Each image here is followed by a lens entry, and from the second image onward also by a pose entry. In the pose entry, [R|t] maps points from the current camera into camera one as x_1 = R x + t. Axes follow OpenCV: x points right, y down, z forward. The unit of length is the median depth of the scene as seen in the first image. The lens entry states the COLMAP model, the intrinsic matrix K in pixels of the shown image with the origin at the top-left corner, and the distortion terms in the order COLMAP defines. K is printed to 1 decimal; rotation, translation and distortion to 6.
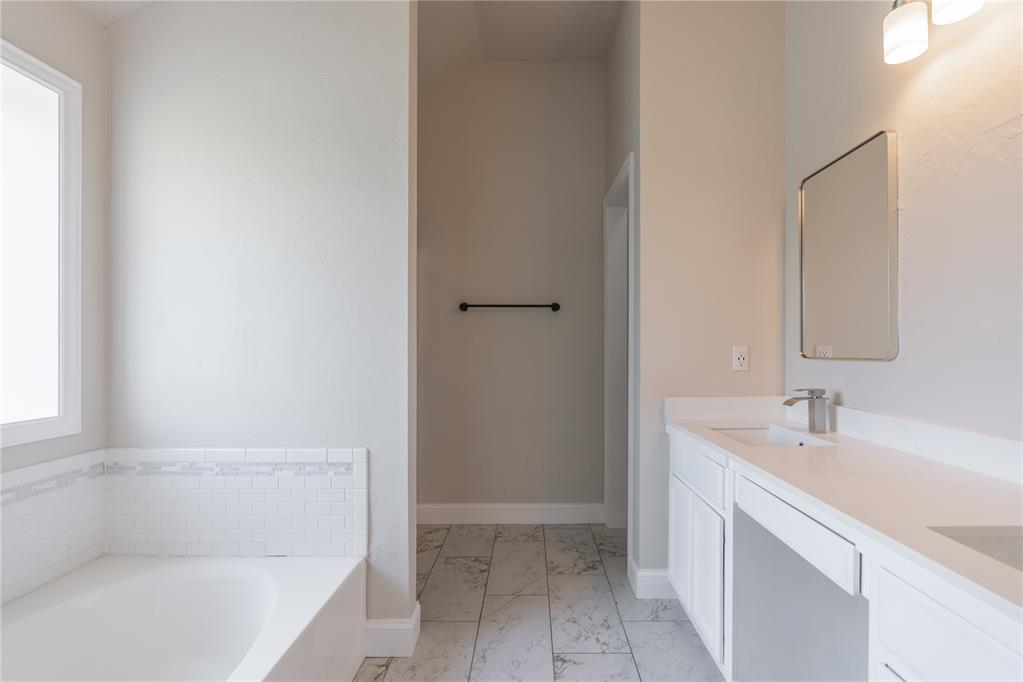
lens RADIAL K [[468.1, 0, 512.4], [0, 468.1, 349.1], [0, 0, 1]] dist [-0.001251, 0.001428]
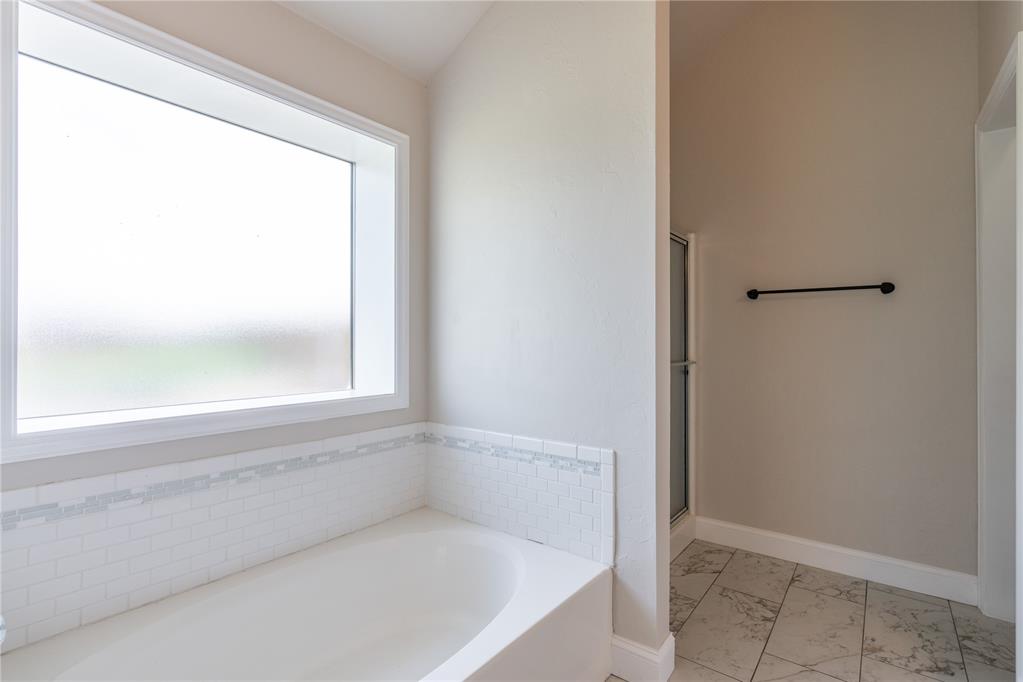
lens RADIAL K [[468.1, 0, 536.3], [0, 468.1, 340.6], [0, 0, 1]] dist [-0.001251, 0.001428]
pose [[0.822297, 0.002787, -0.569052, 0.088317], [-0.006302, 0.999971, -0.004209, -0.001173], [0.569024, 0.007047, 0.822291, 0.136584]]
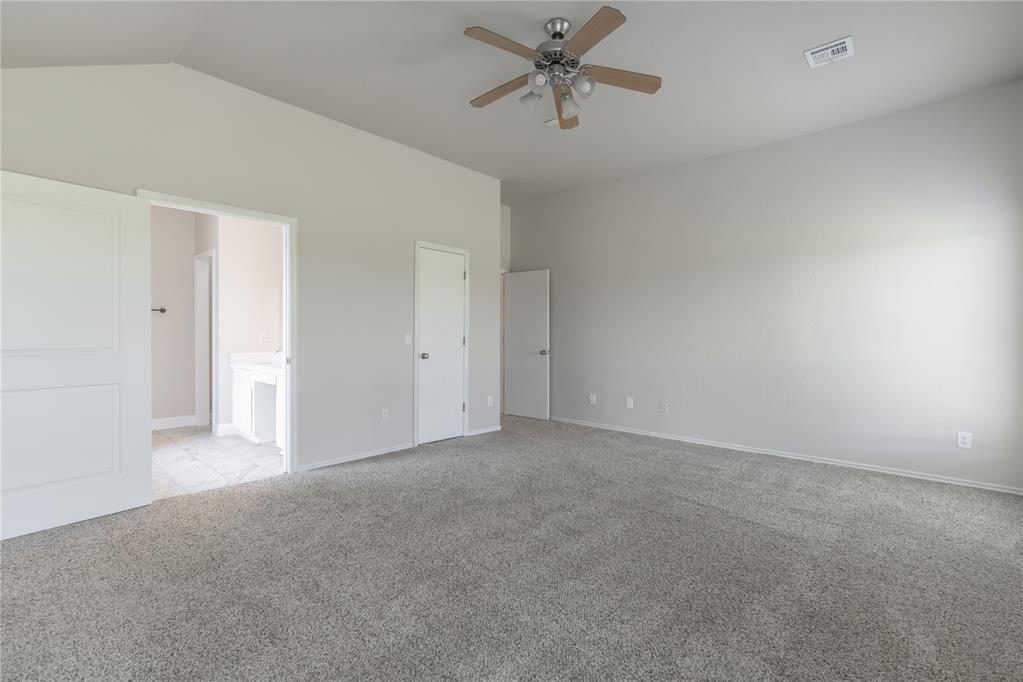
lens RADIAL K [[468.1, 0, 514.7], [0, 468.1, 345.6], [0, 0, 1]] dist [-0.001251, 0.001428]
pose [[0.650392, -0.006340, 0.759572, -0.621775], [-0.003167, 0.999934, 0.011058, 0.033558], [-0.759592, -0.009597, 0.650329, -1.884676]]
